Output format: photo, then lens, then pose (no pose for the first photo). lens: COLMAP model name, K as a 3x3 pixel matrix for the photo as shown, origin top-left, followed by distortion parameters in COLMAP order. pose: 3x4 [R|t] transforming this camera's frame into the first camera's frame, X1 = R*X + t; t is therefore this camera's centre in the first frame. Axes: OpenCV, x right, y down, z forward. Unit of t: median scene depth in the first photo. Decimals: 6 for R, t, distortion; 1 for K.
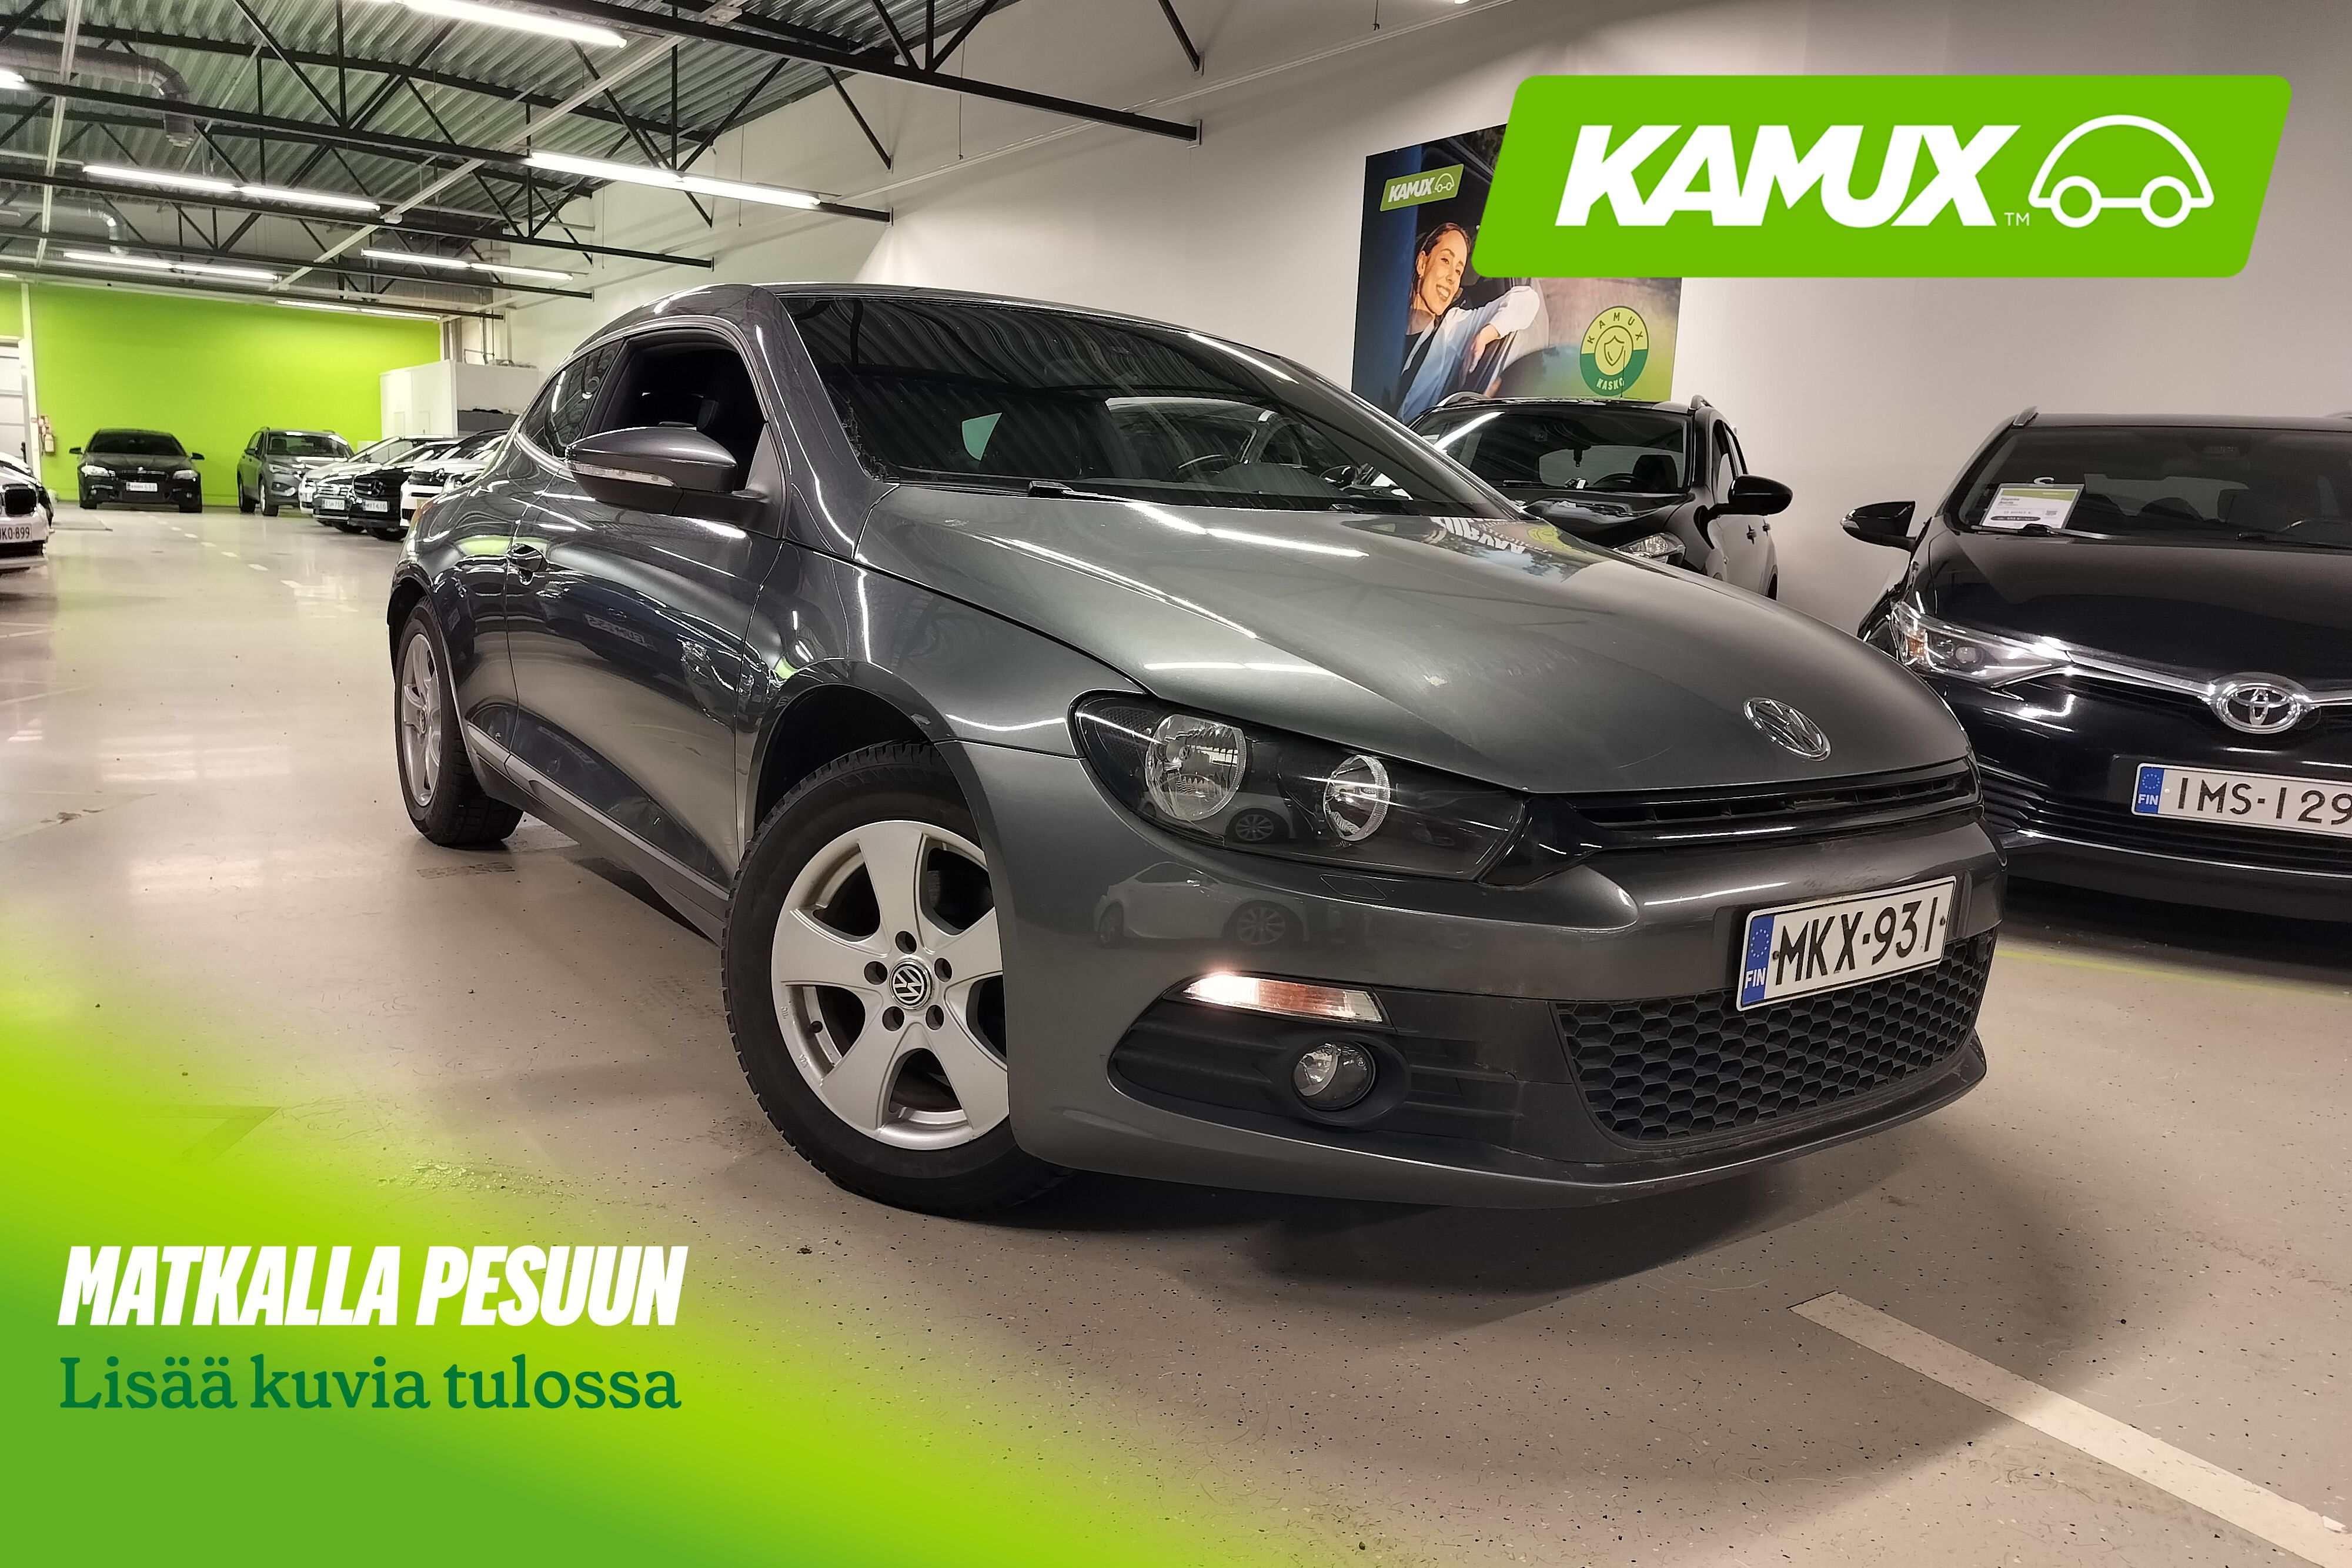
lens RADIAL K [[1615.9, 0, 1164.0], [0, 1615.9, 781.5], [0, 0, 1]] dist [0.004694, 0.001446]
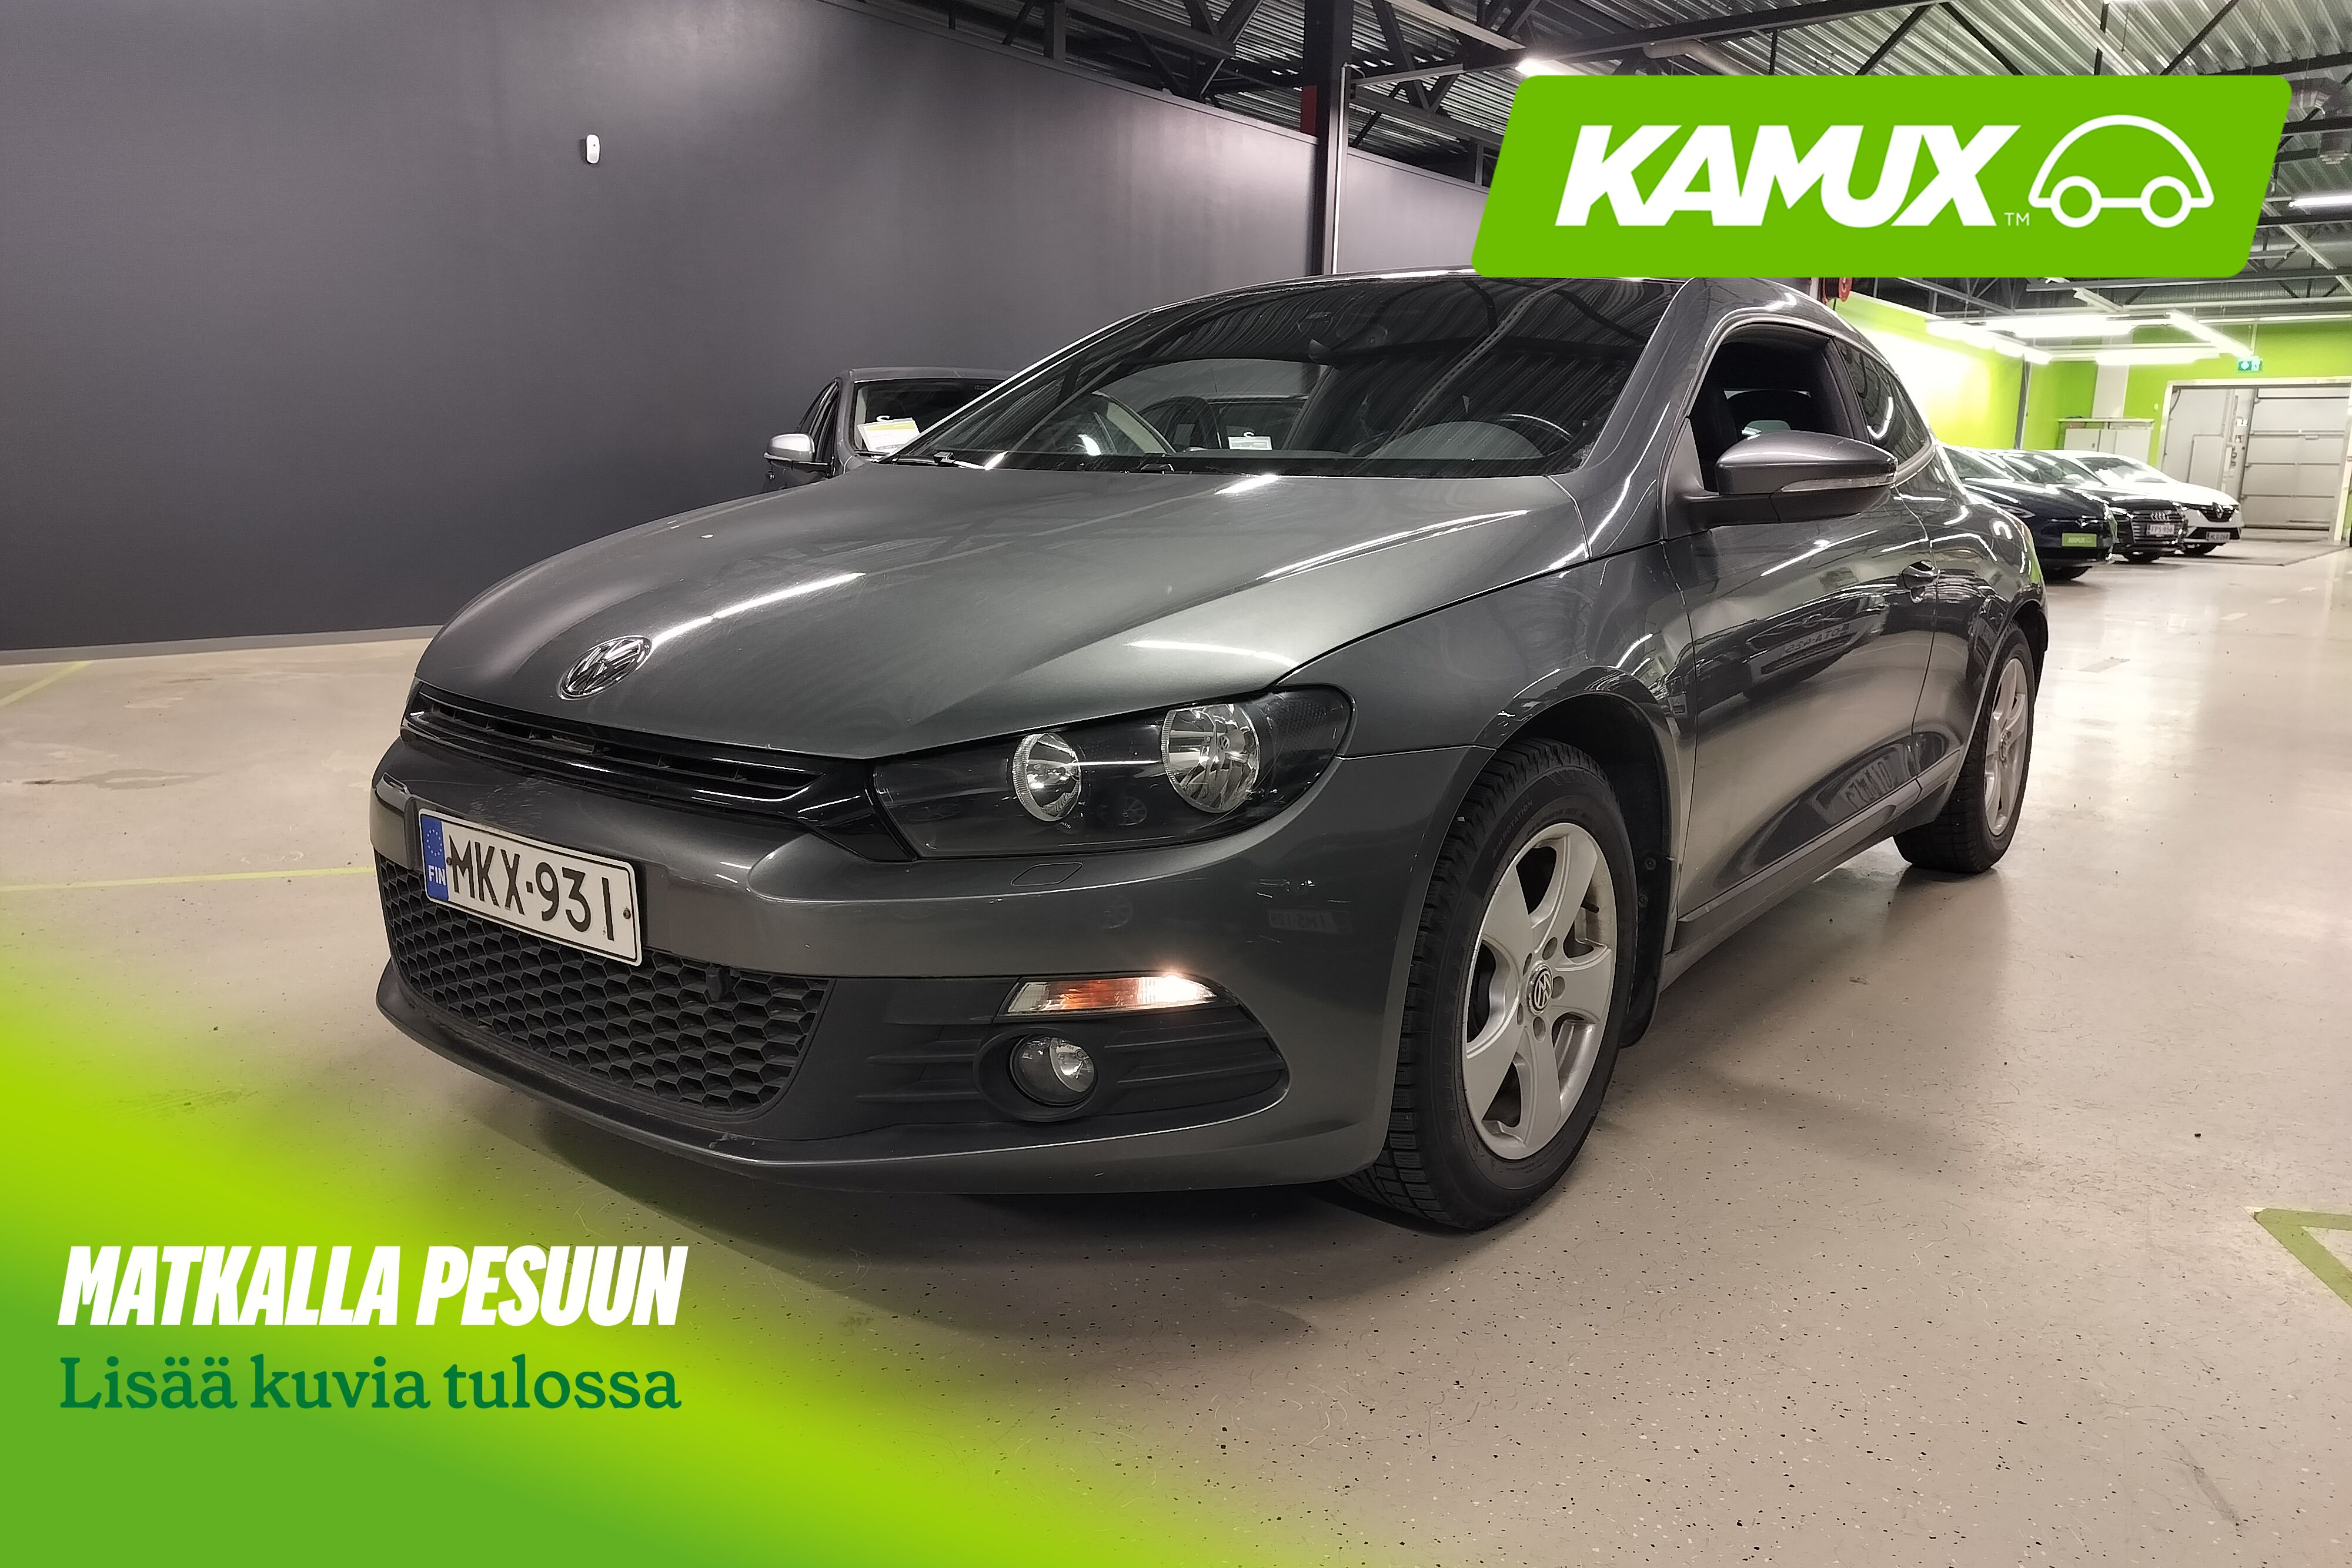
lens RADIAL K [[1615.9, 0, 1163.4], [0, 1615.9, 786.5], [0, 0, 1]] dist [0.004694, 0.001446]
pose [[0.315092, 0.147504, -0.937529, 1.440046], [-0.169628, 0.980695, 0.097286, -0.117433], [0.933779, 0.128377, 0.334029, 1.024513]]
